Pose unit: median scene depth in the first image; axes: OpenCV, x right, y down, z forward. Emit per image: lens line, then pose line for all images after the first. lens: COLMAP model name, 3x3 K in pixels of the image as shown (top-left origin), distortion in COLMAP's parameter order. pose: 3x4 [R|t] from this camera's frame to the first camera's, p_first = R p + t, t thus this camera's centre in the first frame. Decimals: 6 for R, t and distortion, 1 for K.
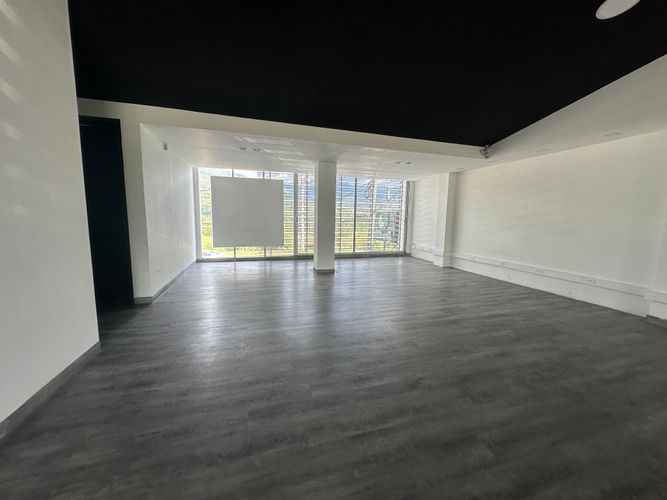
lens RADIAL K [[266.3, 0, 333.6], [0, 266.3, 248.9], [0, 0, 1]] dist [-0.003958, 0.000793]
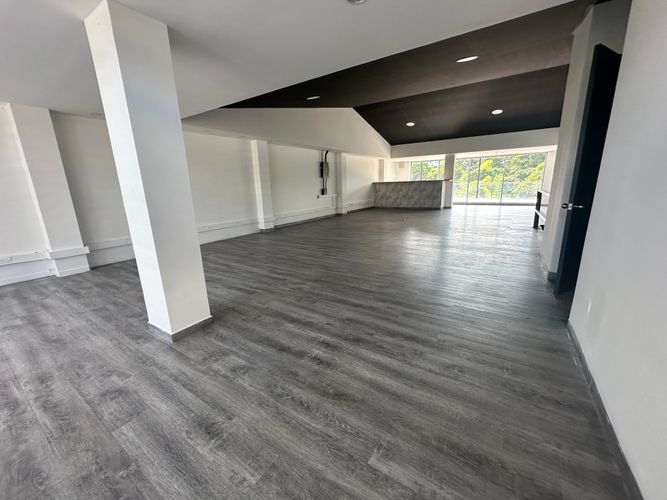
lens RADIAL K [[266.3, 0, 333.6], [0, 266.3, 248.9], [0, 0, 1]] dist [-0.003958, 0.000793]
pose [[-0.637222, -0.177658, 0.749923, -0.379466], [0.113786, 0.940715, 0.319543, -0.105354], [-0.762234, 0.288951, -0.579230, 0.845854]]
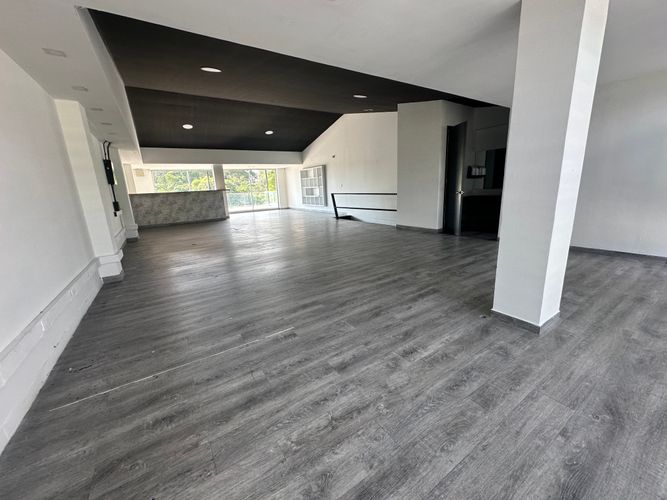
lens RADIAL K [[266.3, 0, 333.6], [0, 266.3, 248.9], [0, 0, 1]] dist [-0.003958, 0.000793]
pose [[-0.960976, 0.092339, -0.260765, 0.261848], [-0.001136, 0.941319, 0.337516, -0.112854], [0.276628, 0.324641, -0.904480, 1.021017]]
